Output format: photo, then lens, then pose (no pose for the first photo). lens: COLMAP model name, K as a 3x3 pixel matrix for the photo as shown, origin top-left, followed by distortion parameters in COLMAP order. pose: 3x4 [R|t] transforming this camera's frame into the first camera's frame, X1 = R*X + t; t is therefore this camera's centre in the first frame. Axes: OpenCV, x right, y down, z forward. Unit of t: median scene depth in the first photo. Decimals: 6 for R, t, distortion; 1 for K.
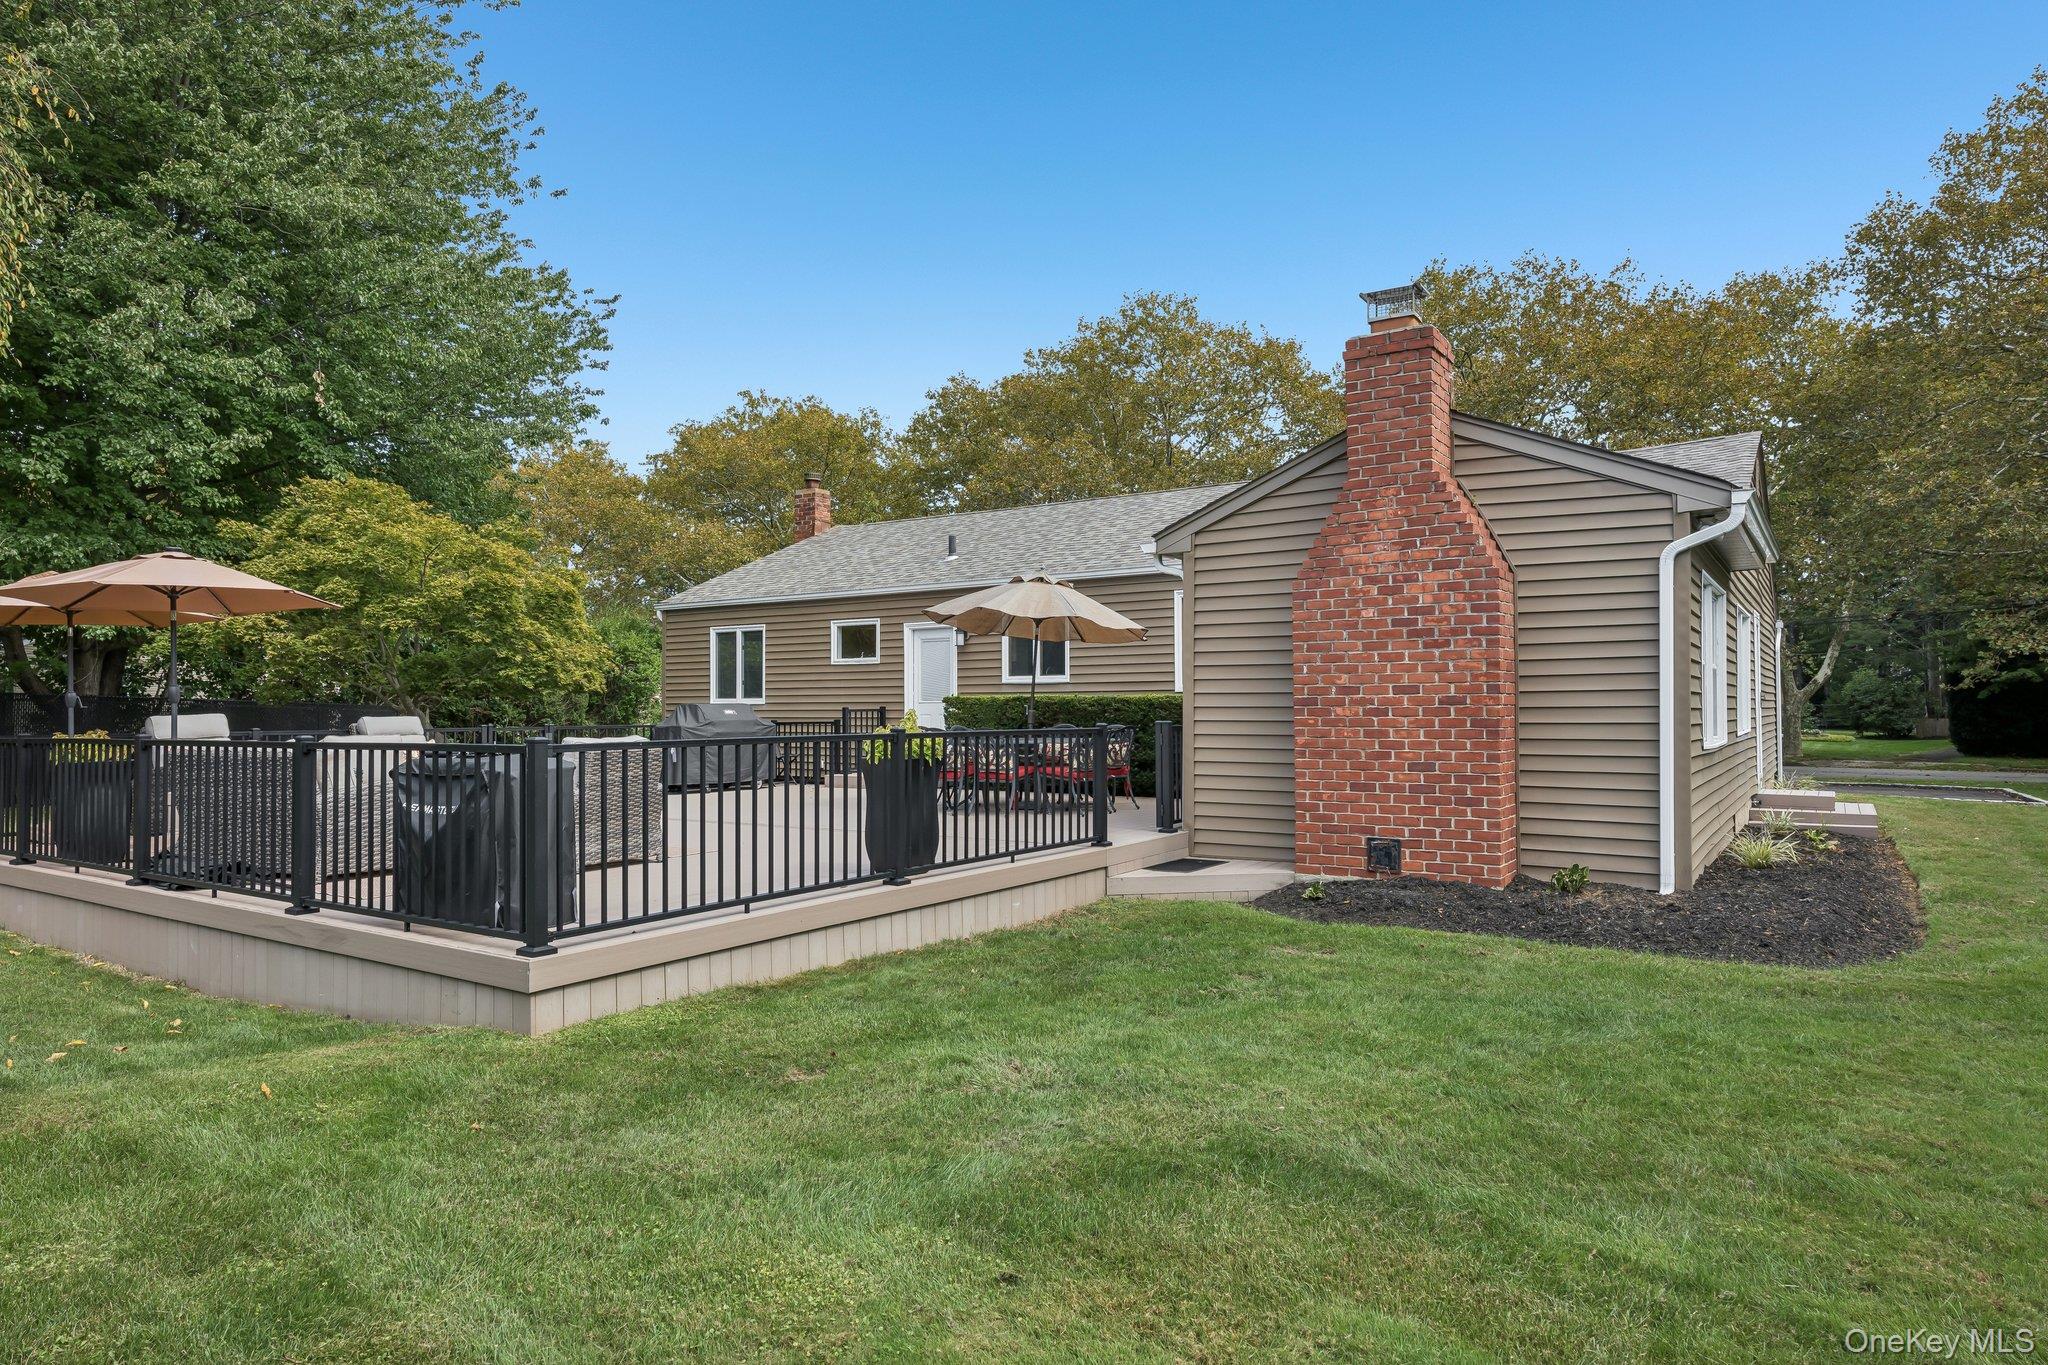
lens RADIAL K [[1211.1, 0, 1024.0], [0, 1211.1, 682.5], [0, 0, 1]] dist [0.034902, 0.000165]
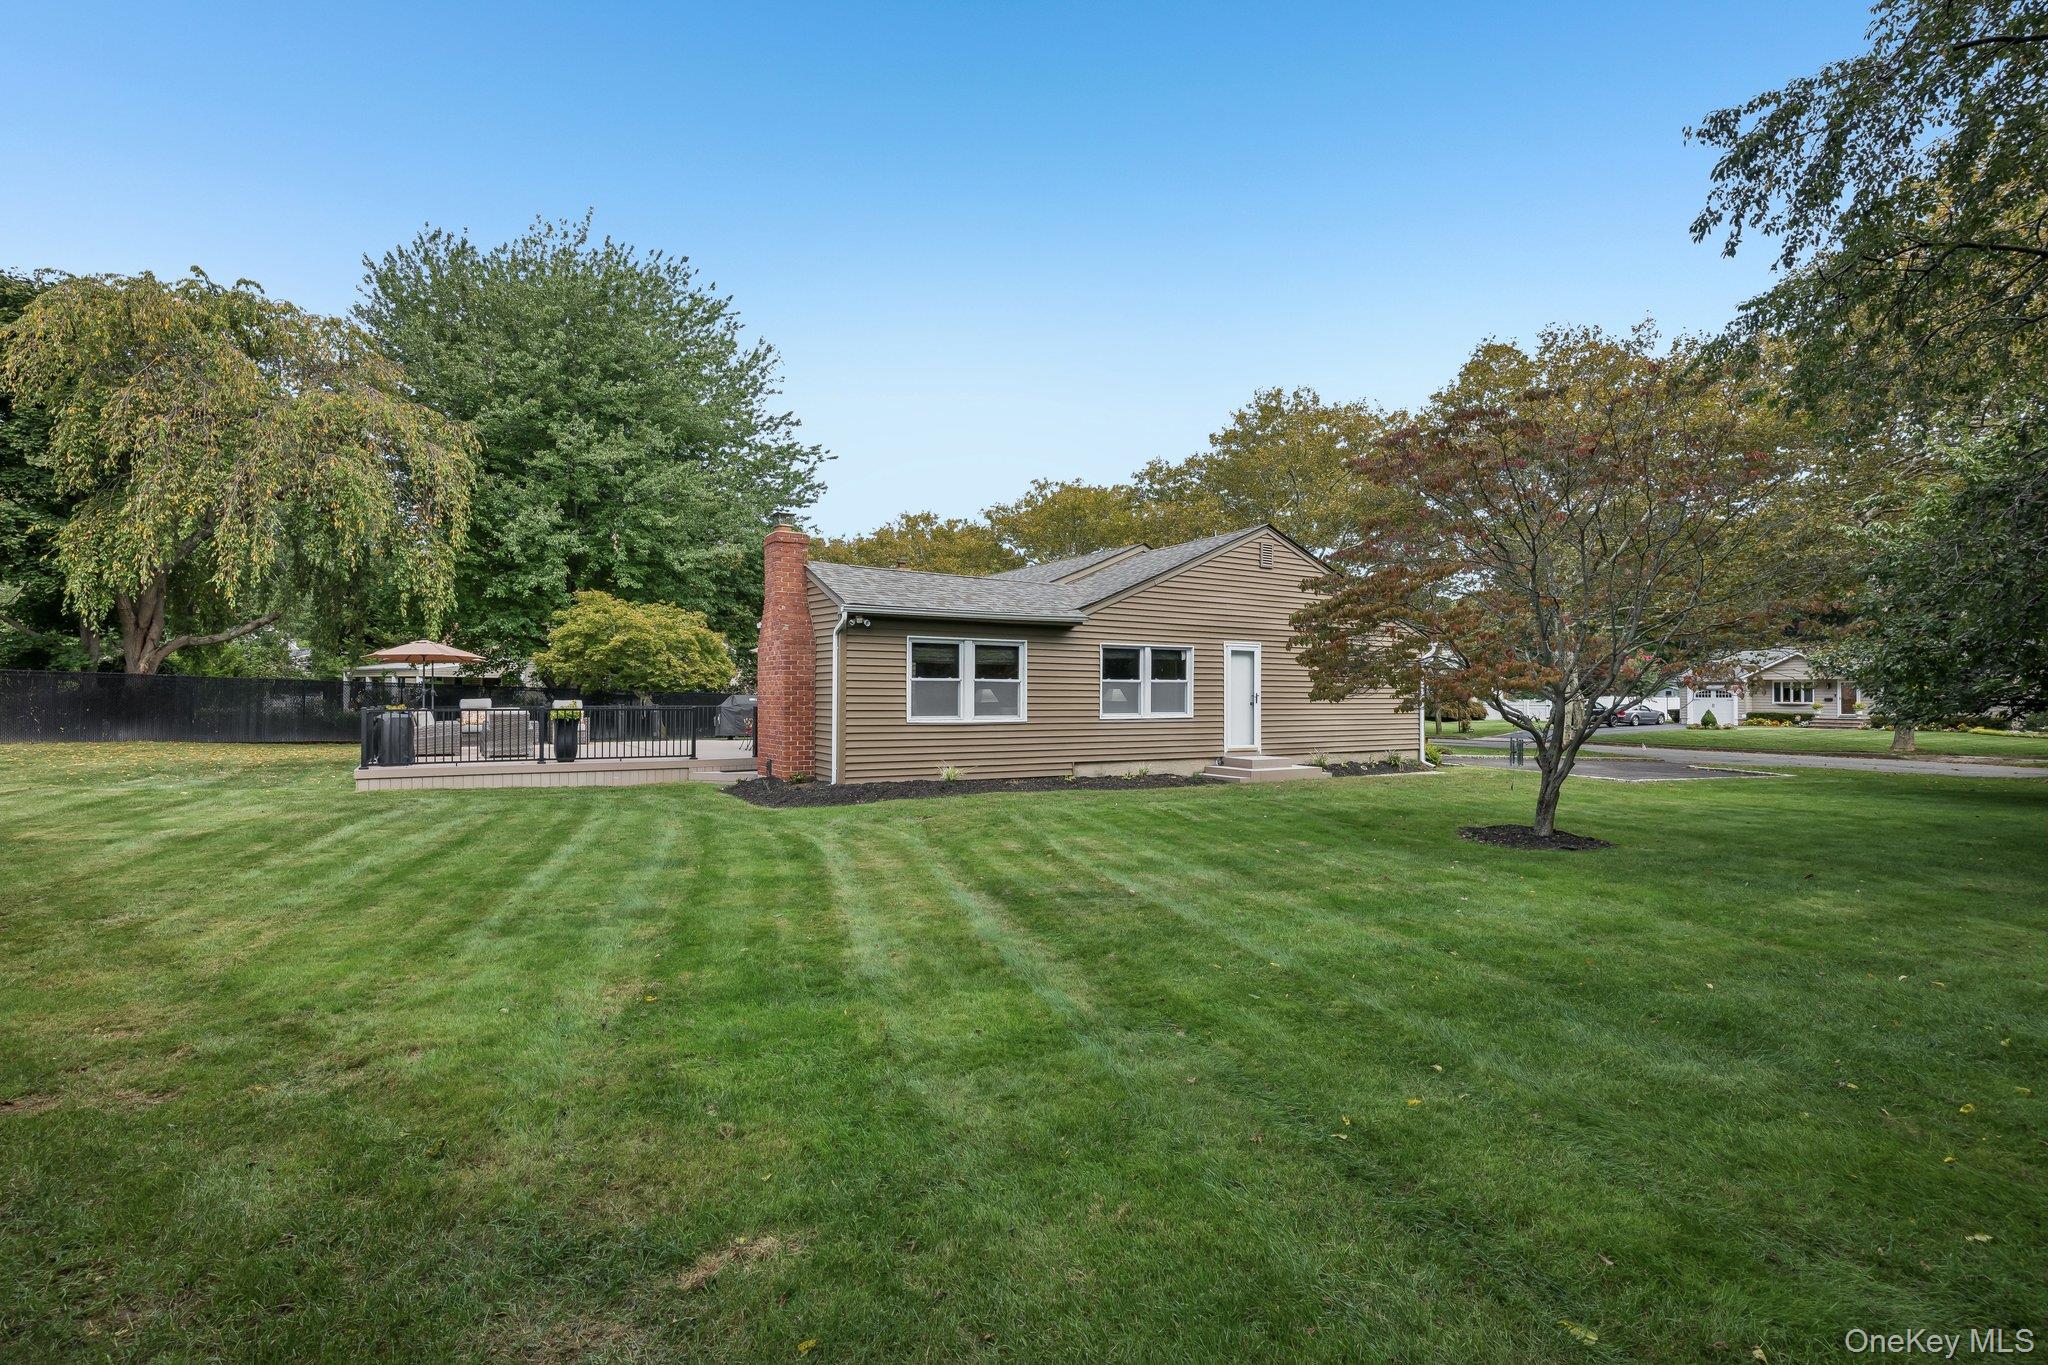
lens RADIAL K [[990.4, 0, 1024.0], [0, 990.4, 682.5], [0, 0, 1]] dist [0.000712, 0.000062]
pose [[0.914466, -0.003004, -0.404651, 0.426968], [0.003361, 0.999994, 0.000172, -0.001352], [0.404648, -0.001517, 0.914471, -0.136075]]
